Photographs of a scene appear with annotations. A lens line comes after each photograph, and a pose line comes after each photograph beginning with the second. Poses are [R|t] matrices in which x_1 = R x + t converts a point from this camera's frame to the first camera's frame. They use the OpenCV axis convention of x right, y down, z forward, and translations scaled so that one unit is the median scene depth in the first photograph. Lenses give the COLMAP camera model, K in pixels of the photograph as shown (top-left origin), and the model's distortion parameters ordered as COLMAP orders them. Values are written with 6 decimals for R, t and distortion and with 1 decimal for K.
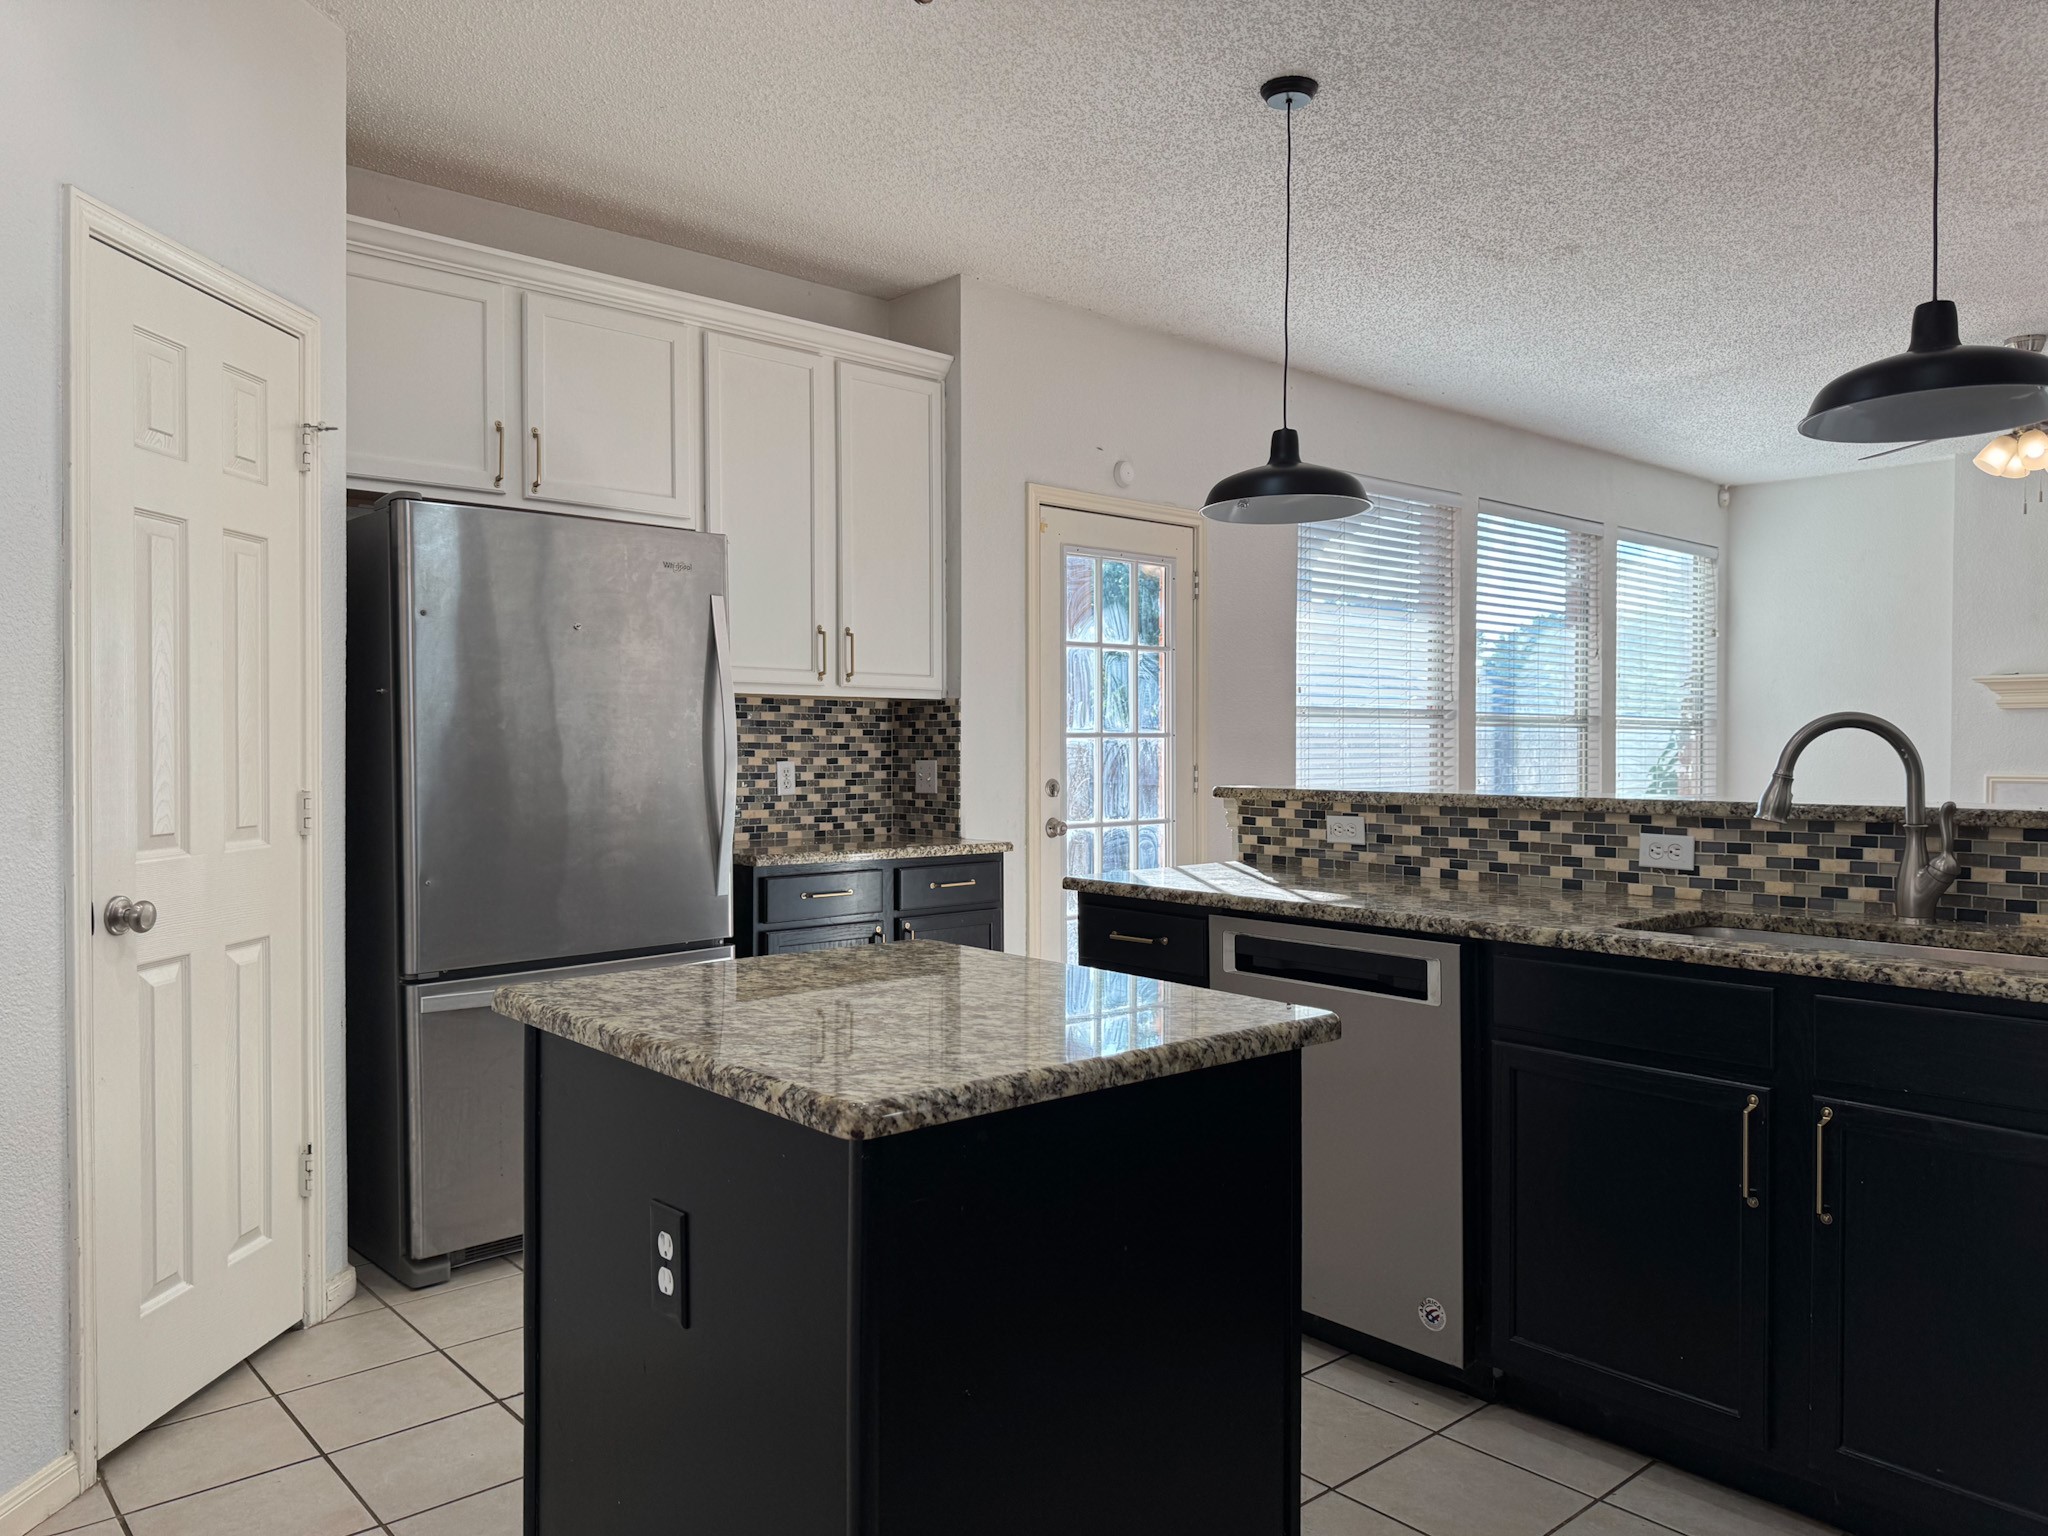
lens RADIAL K [[1472.5, 0, 1024.0], [0, 1472.5, 768.0], [0, 0, 1]] dist [0.101972, -0.133530]
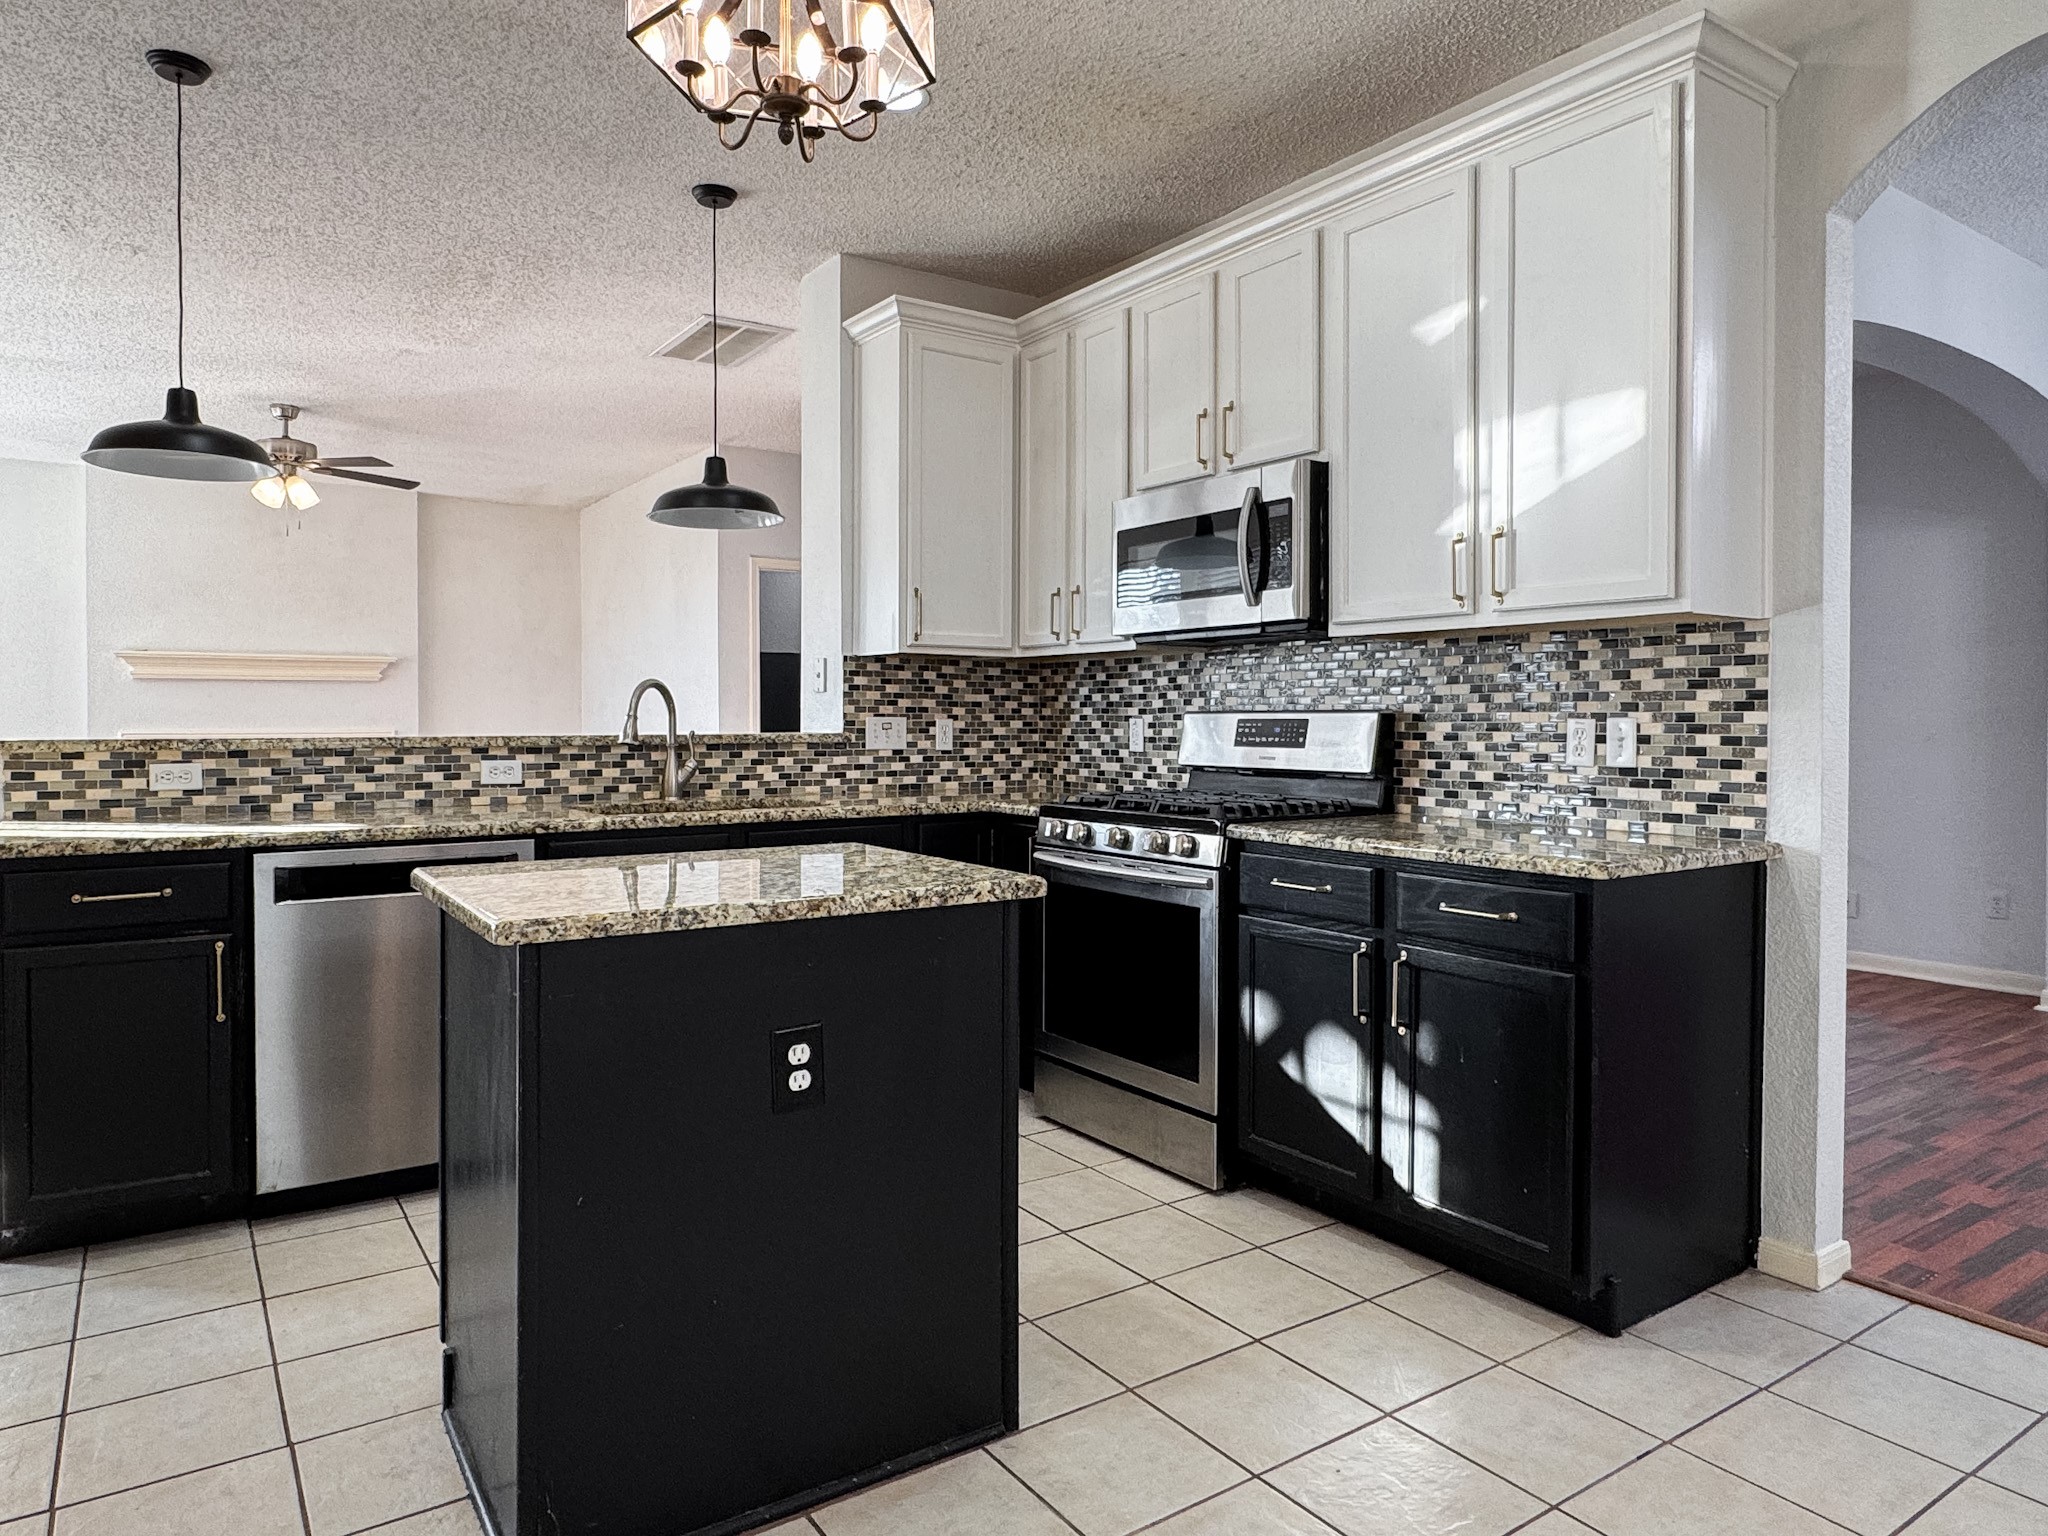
lens RADIAL K [[1273.7, 0, 1018.6], [0, 1273.7, 728.7], [0, 0, 1]] dist [0.019096, -0.000354]
pose [[0.130718, -0.010689, 0.991362, -0.681409], [0.016166, 0.999832, 0.008648, 0.010977], [-0.991288, 0.014896, 0.130868, 0.329886]]
